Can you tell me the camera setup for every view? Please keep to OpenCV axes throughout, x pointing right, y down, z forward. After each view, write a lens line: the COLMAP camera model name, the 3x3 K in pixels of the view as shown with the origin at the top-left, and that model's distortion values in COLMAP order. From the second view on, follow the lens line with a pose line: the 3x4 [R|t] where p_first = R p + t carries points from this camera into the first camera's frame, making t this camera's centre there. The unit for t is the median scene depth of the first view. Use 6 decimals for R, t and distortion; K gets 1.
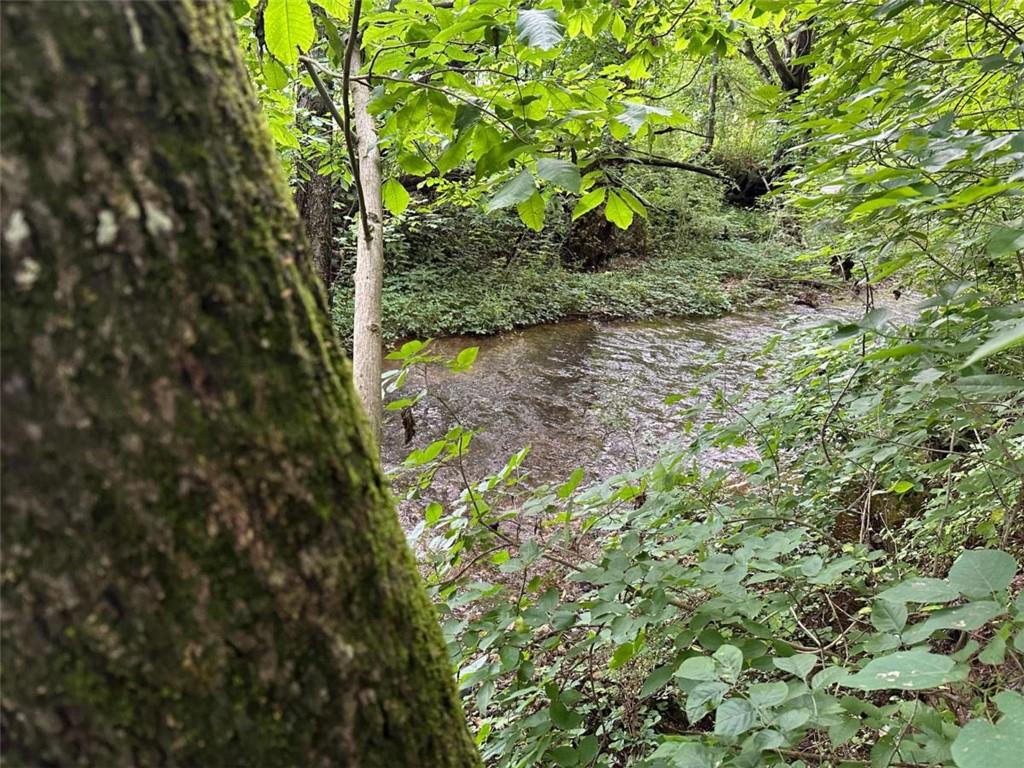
lens RADIAL K [[722.3, 0, 509.0], [0, 722.3, 388.3], [0, 0, 1]] dist [0.056824, -0.071266]
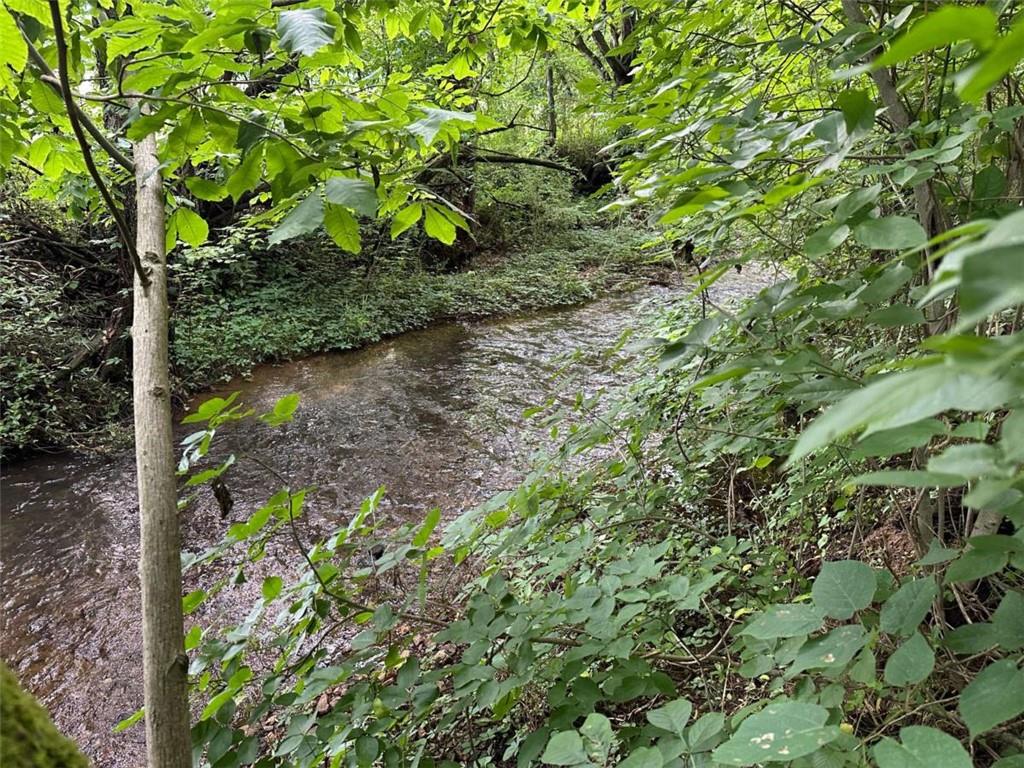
lens RADIAL K [[722.3, 0, 513.9], [0, 722.3, 385.2], [0, 0, 1]] dist [0.056824, -0.071266]
pose [[0.977761, -0.124624, 0.168681, 0.028558], [0.125079, 0.992115, 0.007968, -0.017790], [-0.168344, 0.013308, 0.985638, 0.037656]]
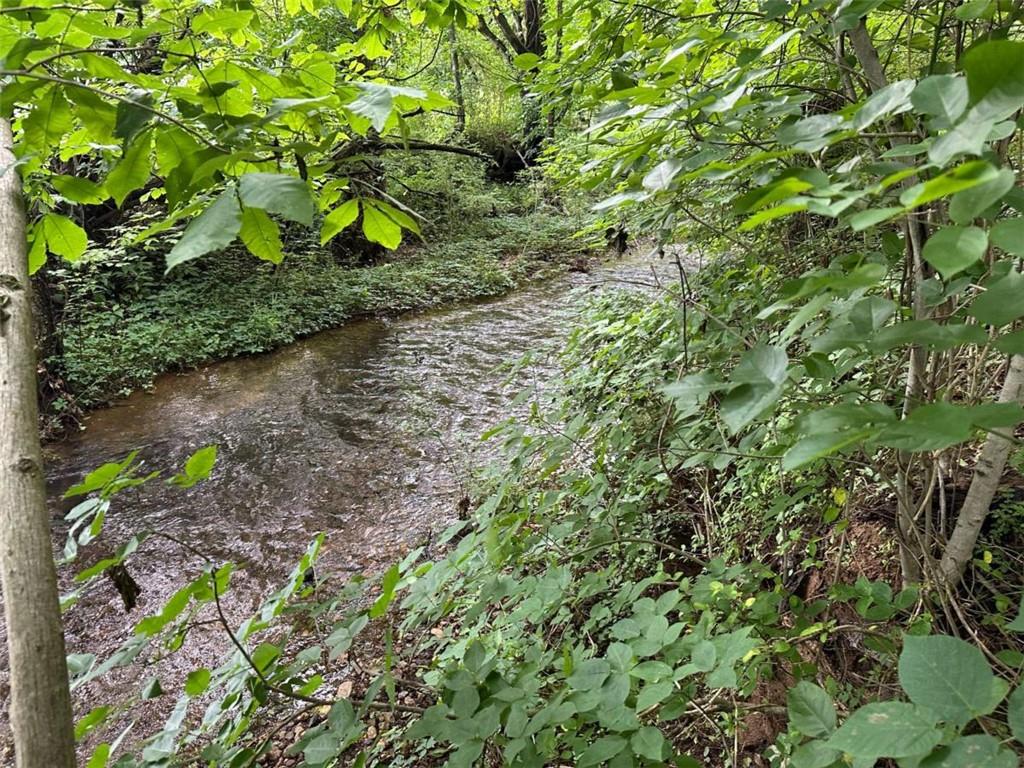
lens RADIAL K [[722.3, 0, 511.8], [0, 722.3, 387.8], [0, 0, 1]] dist [0.056824, -0.071266]
pose [[0.945693, -0.180473, 0.270360, 0.020484], [0.175135, 0.983563, 0.043954, -0.039596], [-0.273848, 0.005782, 0.961756, 0.104290]]
